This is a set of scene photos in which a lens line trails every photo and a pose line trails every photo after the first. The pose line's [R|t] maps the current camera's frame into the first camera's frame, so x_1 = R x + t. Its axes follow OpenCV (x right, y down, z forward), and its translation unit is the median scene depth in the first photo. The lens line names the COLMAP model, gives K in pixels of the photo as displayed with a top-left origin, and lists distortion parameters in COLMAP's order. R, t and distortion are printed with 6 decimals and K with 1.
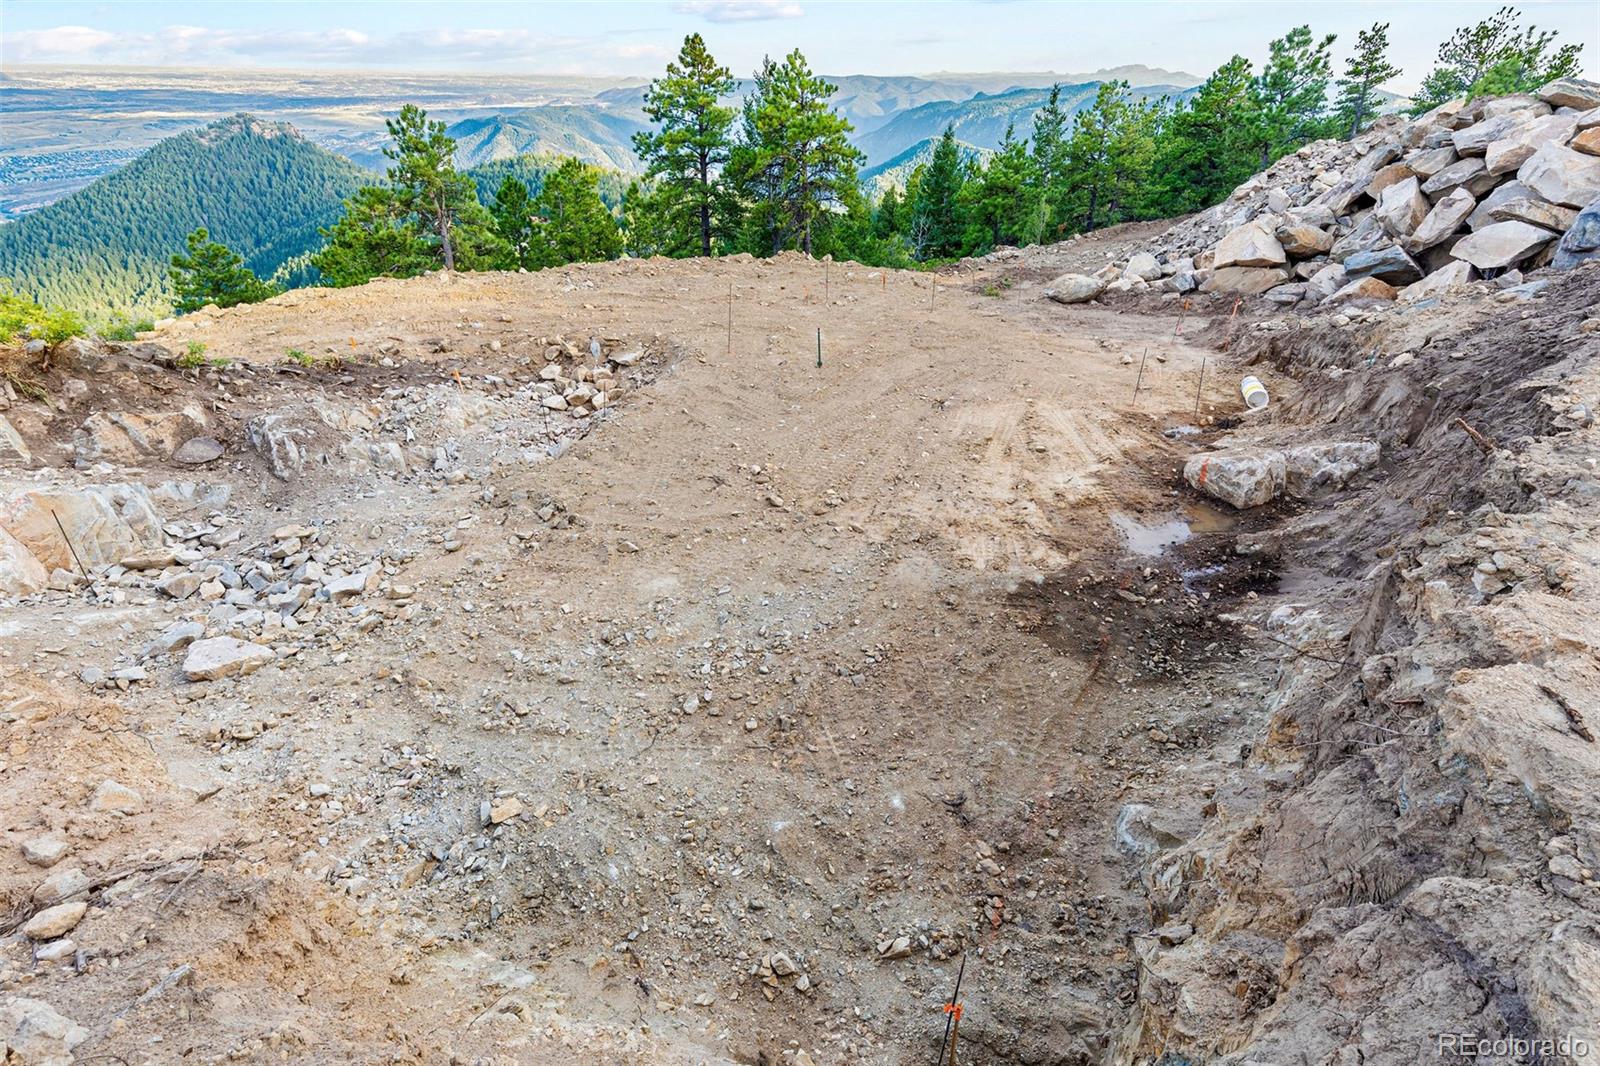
lens RADIAL K [[782.5, 0, 809.4], [0, 782.5, 532.3], [0, 0, 1]] dist [0.003559, 0.000649]
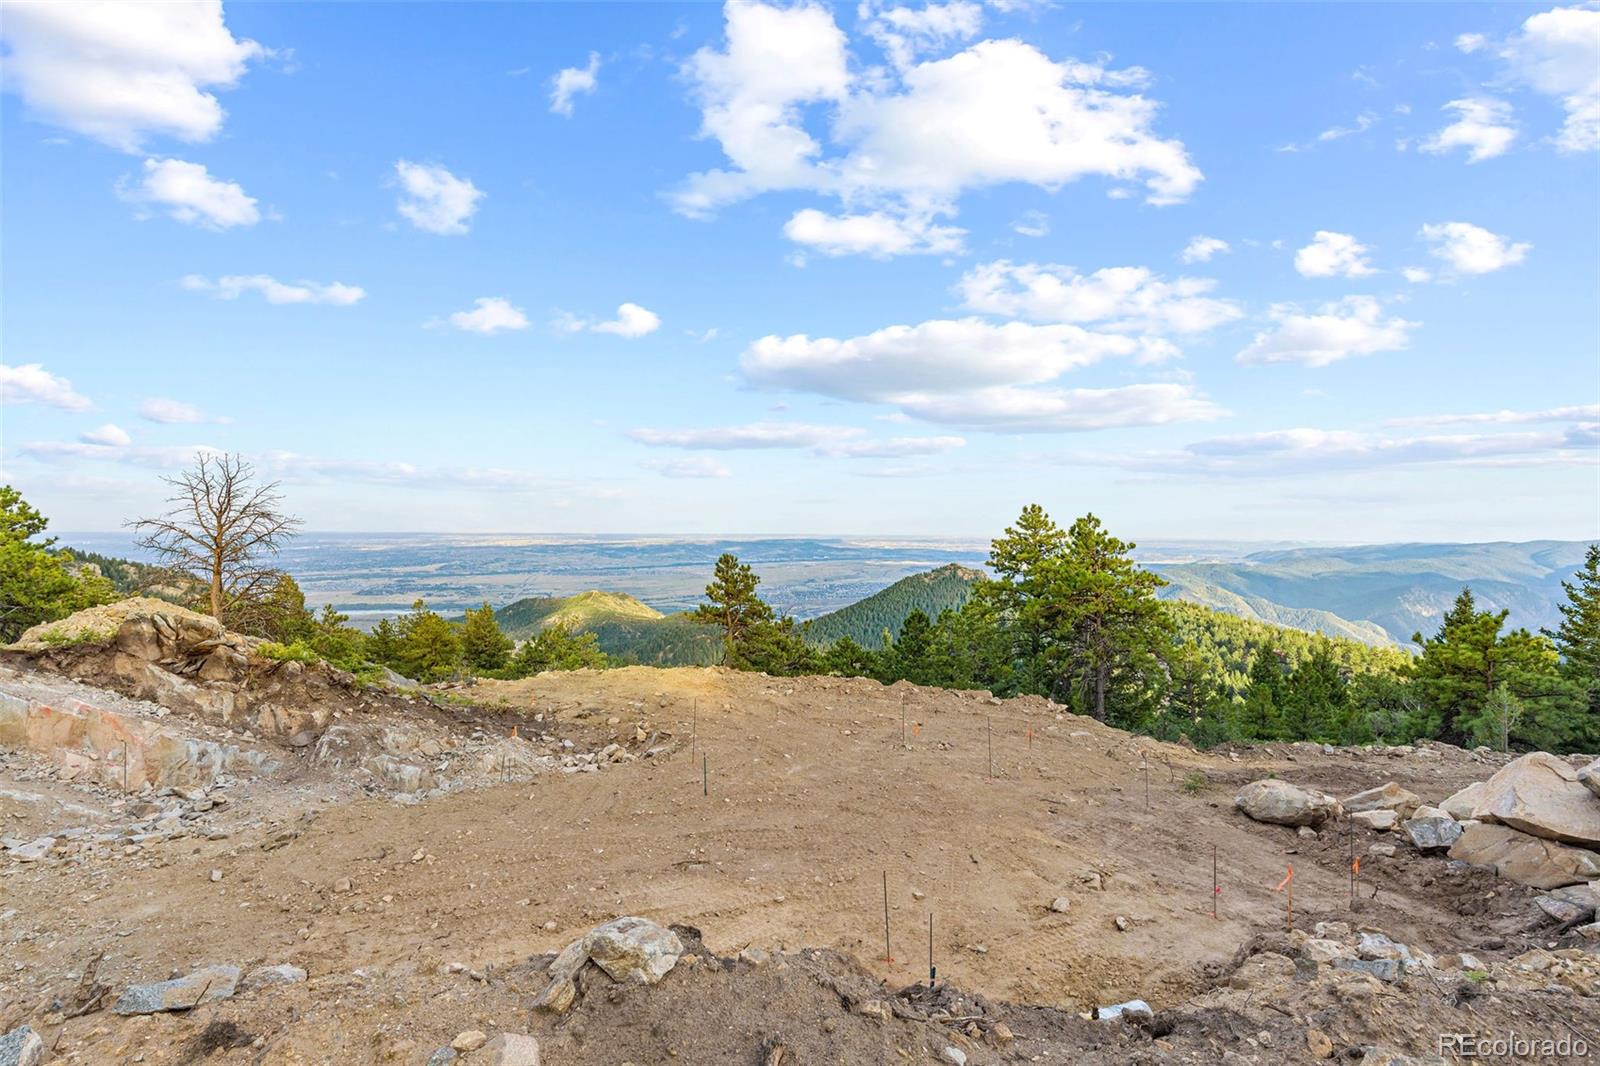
lens RADIAL K [[721.7, 0, 800.0], [0, 721.7, 533.0], [0, 0, 1]] dist [0.000795, 0.000087]
pose [[0.718038, -0.008136, -0.695956, 0.434611], [-0.349510, 0.860497, -0.370659, -0.123481], [0.601884, 0.509391, 0.615026, 0.225897]]
